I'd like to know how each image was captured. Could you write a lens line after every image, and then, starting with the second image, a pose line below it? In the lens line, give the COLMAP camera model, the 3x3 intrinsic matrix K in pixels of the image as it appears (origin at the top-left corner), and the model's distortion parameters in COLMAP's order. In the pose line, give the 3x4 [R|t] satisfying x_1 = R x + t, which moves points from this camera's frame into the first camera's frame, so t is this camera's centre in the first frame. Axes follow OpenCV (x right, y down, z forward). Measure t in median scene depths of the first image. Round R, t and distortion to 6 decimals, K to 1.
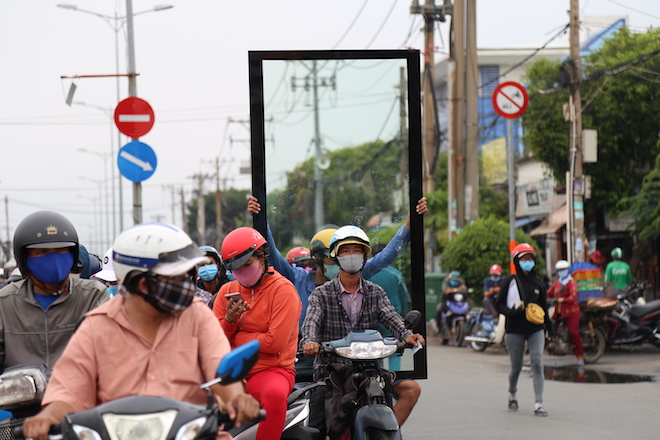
lens RADIAL K [[1880.7, 0, 328.8], [0, 1880.7, 221.2], [0, 0, 1]] dist [0.530977, 0.000000]
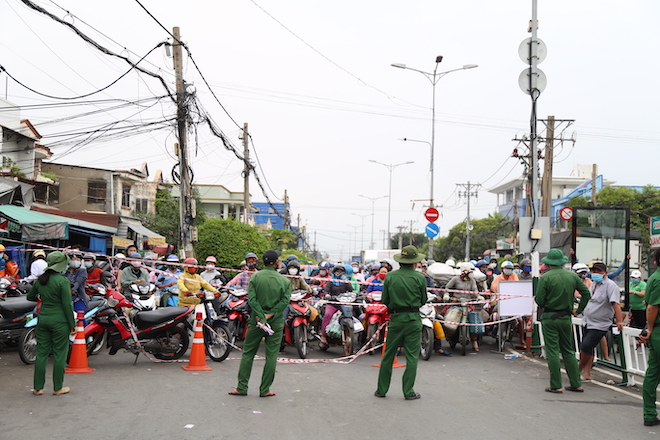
lens RADIAL K [[876.6, 0, 334.5], [0, 876.6, 220.8], [0, 0, 1]] dist [0.128997, 0.000000]
pose [[0.991070, 0.049325, -0.123883, -0.083277], [-0.052744, 0.998308, -0.024469, -0.005669], [0.122467, 0.030784, 0.991995, -0.322786]]
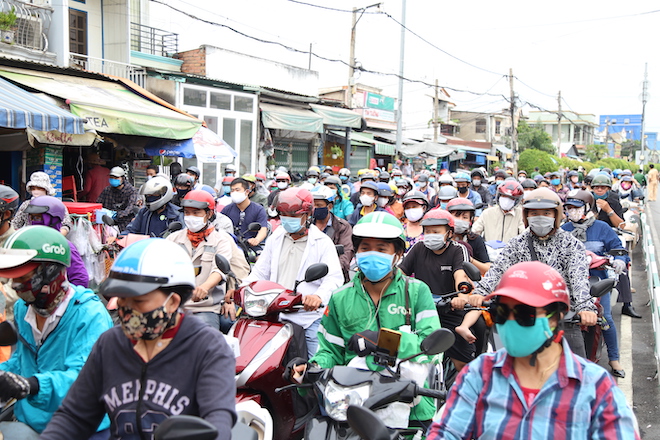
lens RADIAL K [[761.1, 0, 330.4], [0, 761.1, 220.9], [0, 0, 1]] dist [0.019794, 0.000000]
pose [[0.833132, 0.085644, -0.546403, 0.192628], [-0.026919, 0.993046, 0.114606, -0.038573], [0.552419, -0.080773, 0.829644, -0.972817]]
